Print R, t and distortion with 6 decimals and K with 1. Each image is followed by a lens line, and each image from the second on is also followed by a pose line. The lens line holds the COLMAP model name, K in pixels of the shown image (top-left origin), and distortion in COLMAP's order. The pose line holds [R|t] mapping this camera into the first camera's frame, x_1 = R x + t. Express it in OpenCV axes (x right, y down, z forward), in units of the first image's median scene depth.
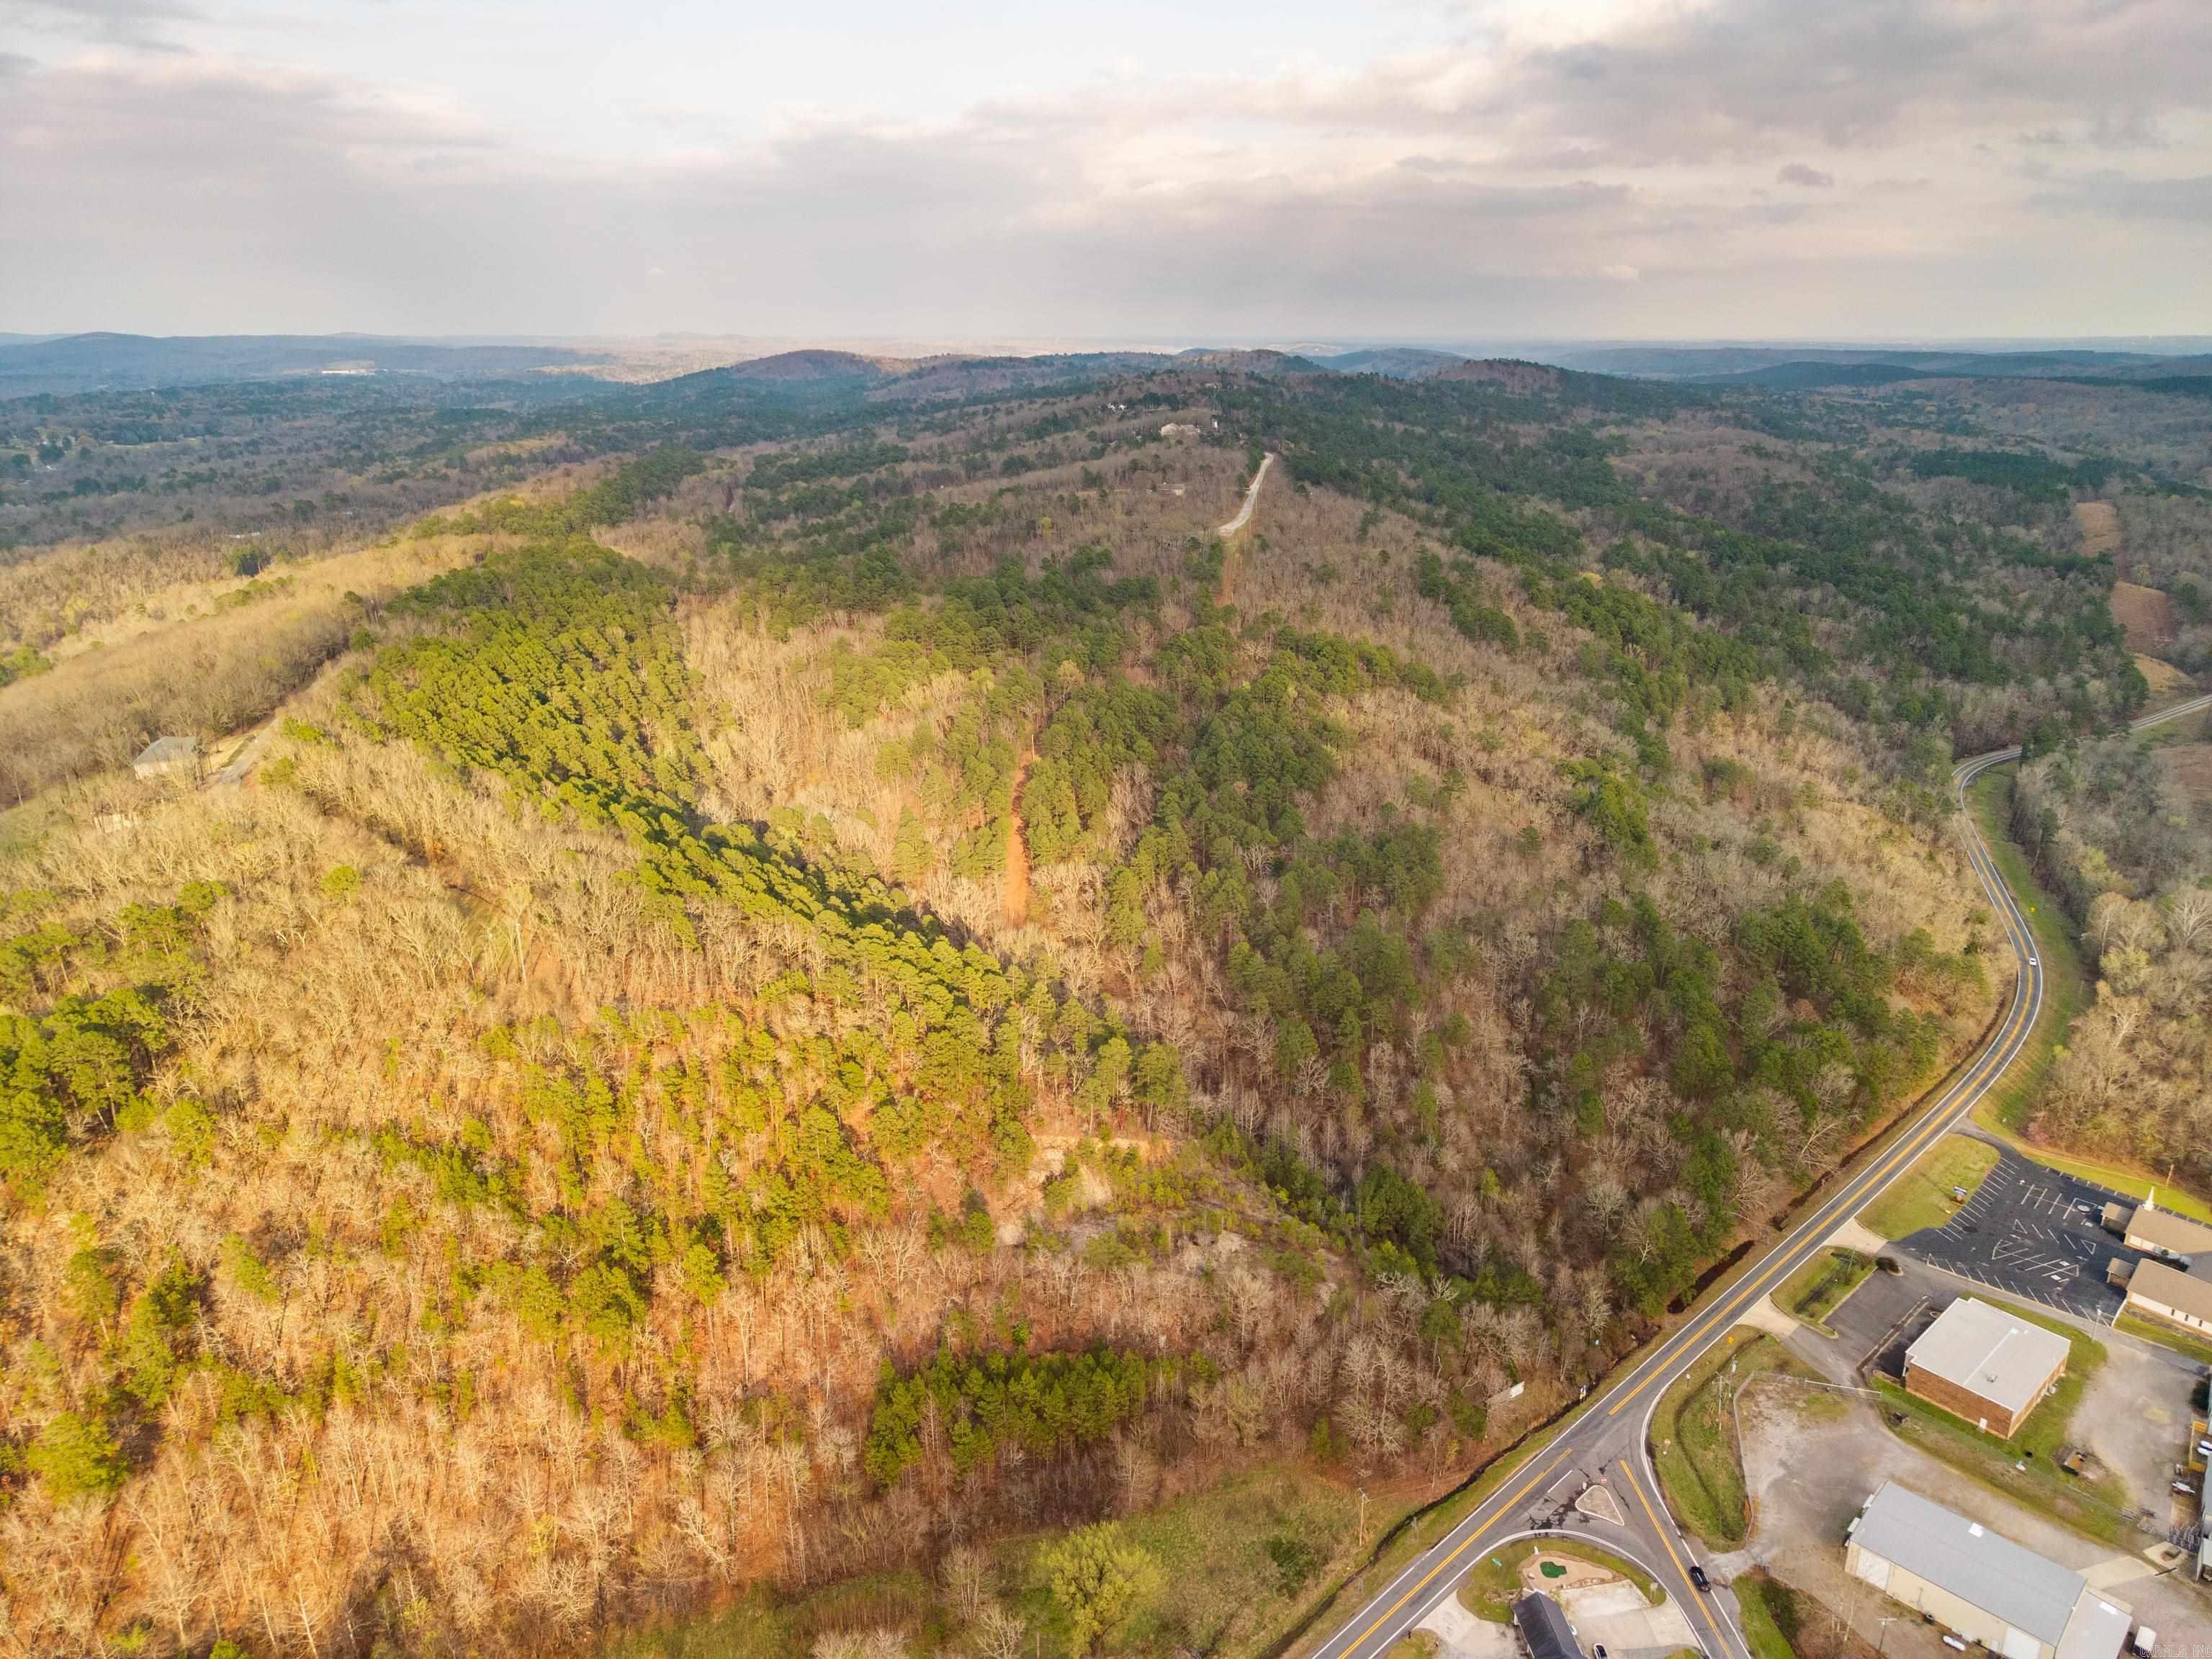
lens RADIAL K [[1492.9, 0, 1115.9], [0, 1492.9, 831.7], [0, 0, 1]] dist [0.022114, -0.013011]
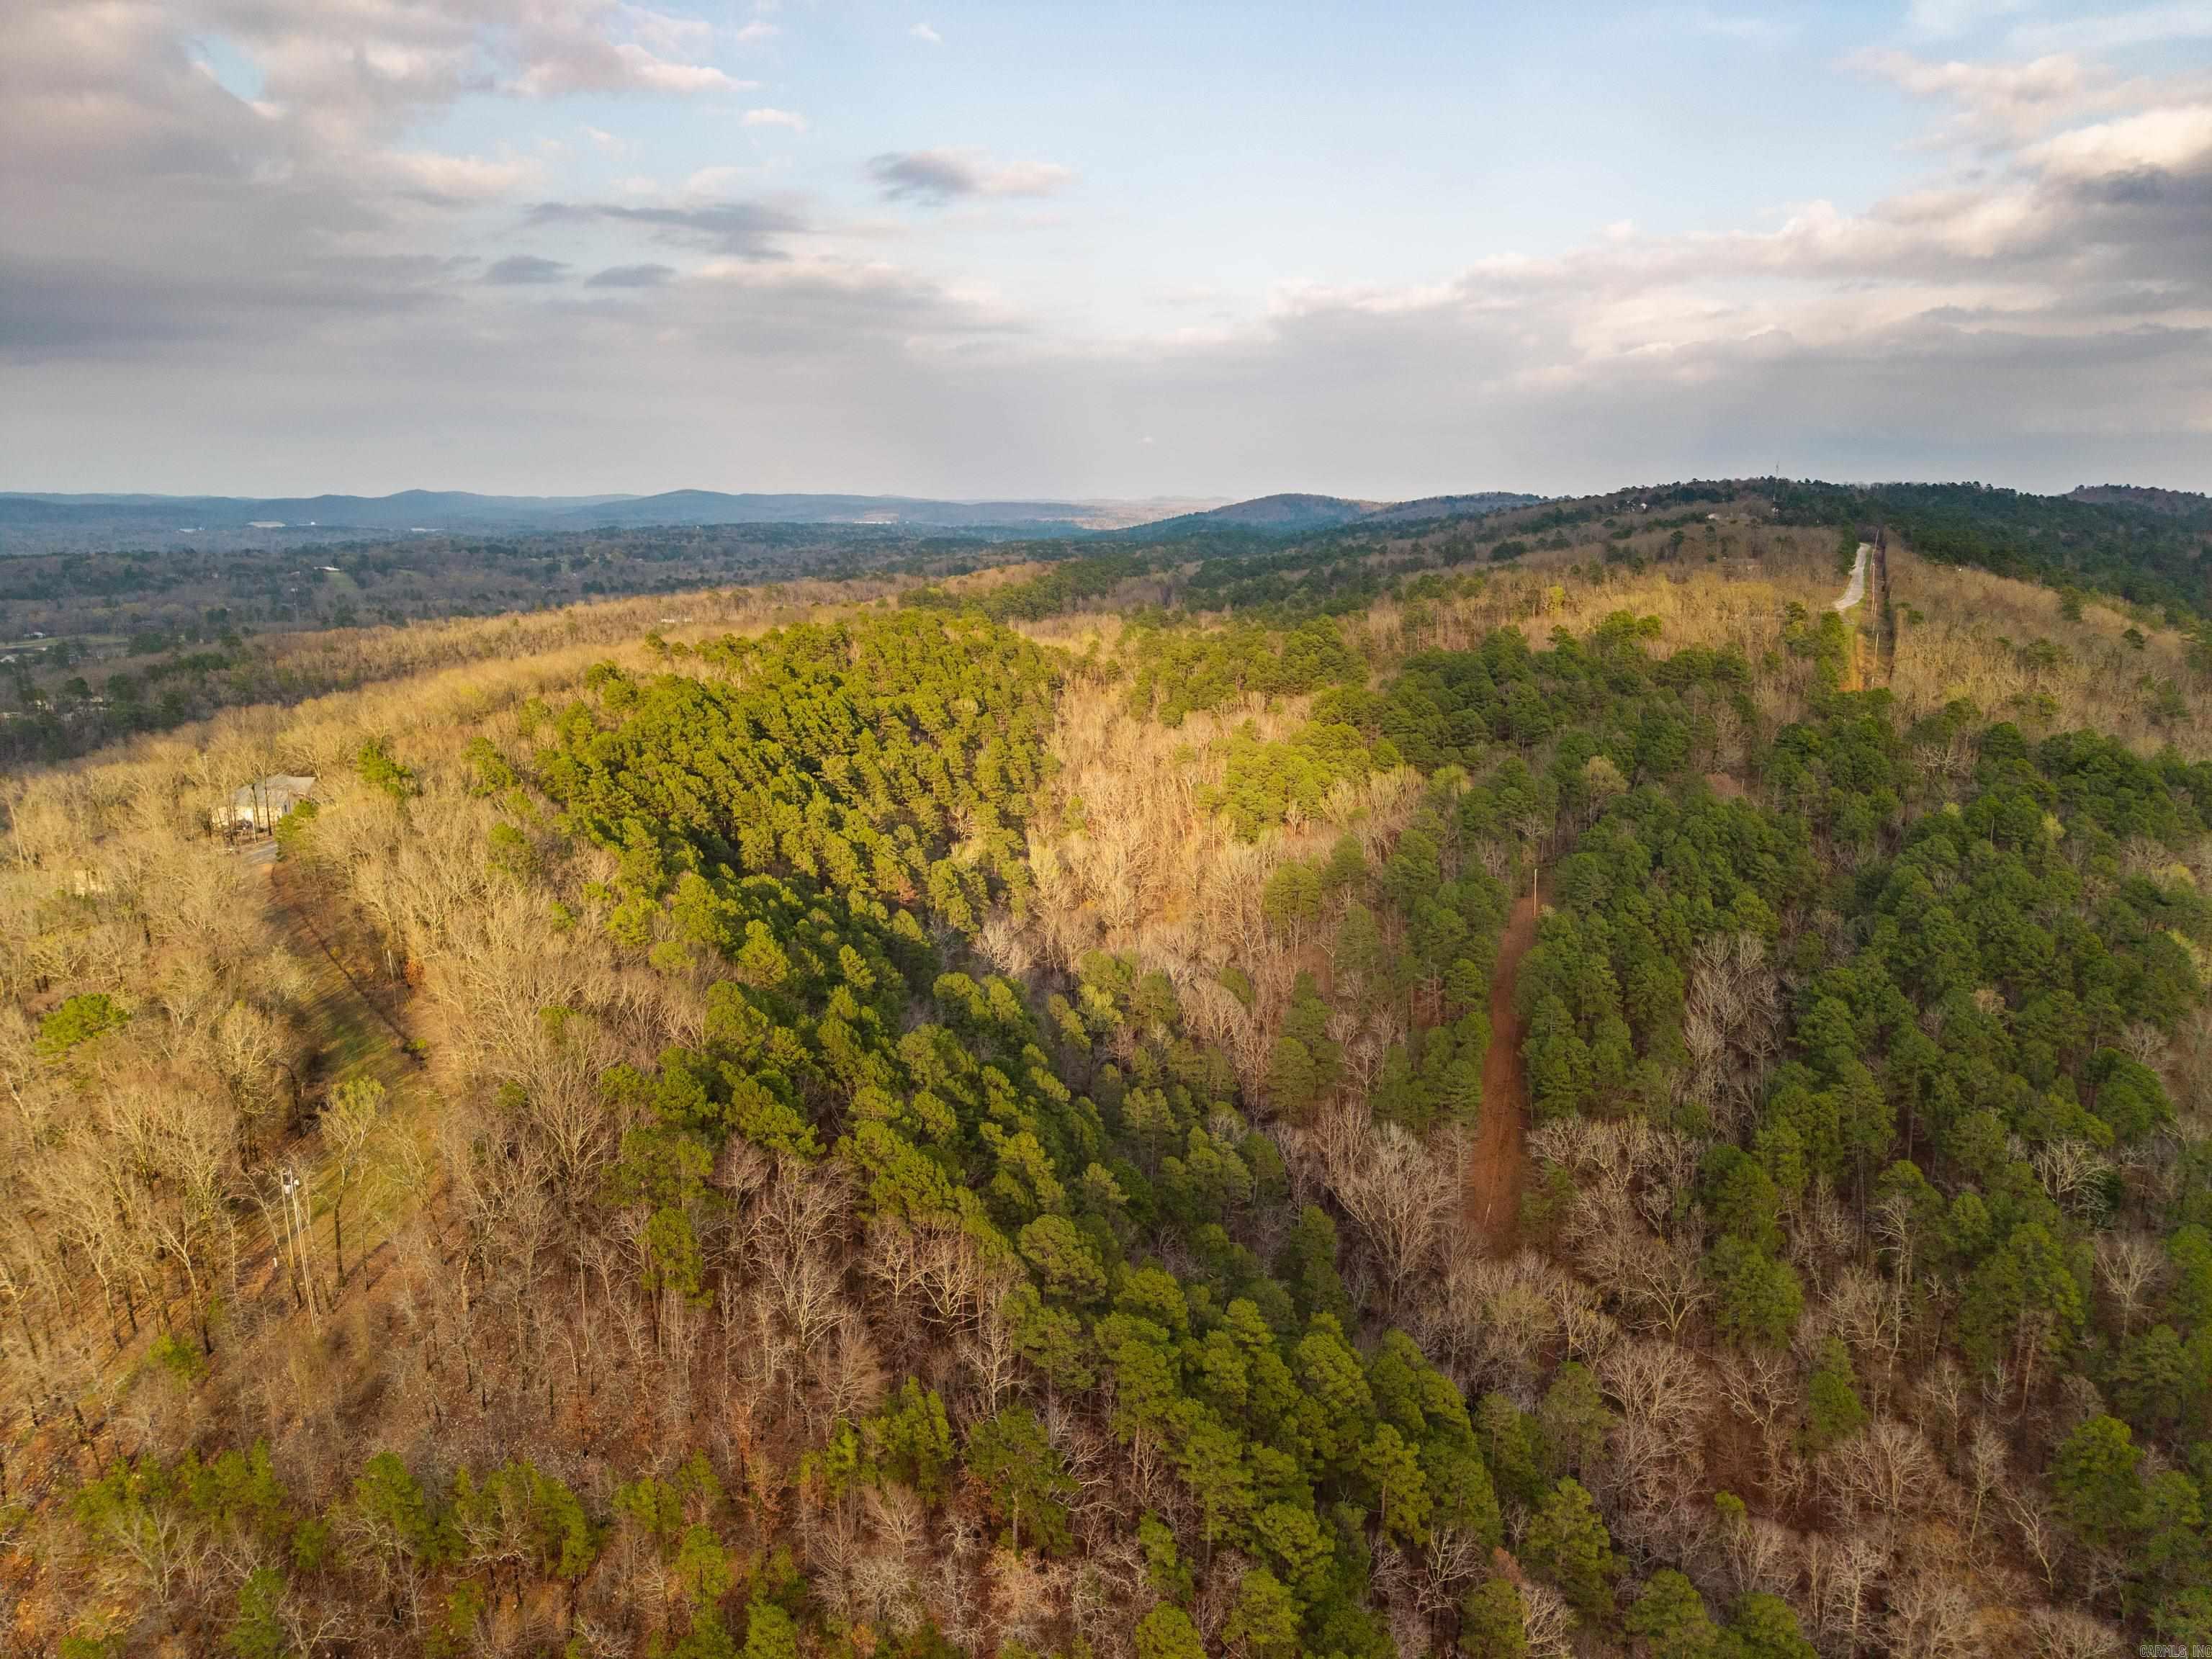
lens RADIAL K [[1492.9, 0, 1089.0], [0, 1492.9, 846.0], [0, 0, 1]] dist [0.022114, -0.013011]
pose [[0.947943, 0.071340, -0.310346, -0.038036], [-0.099592, 0.992111, -0.076140, -0.011524], [0.302466, 0.103084, 0.947570, 0.370087]]
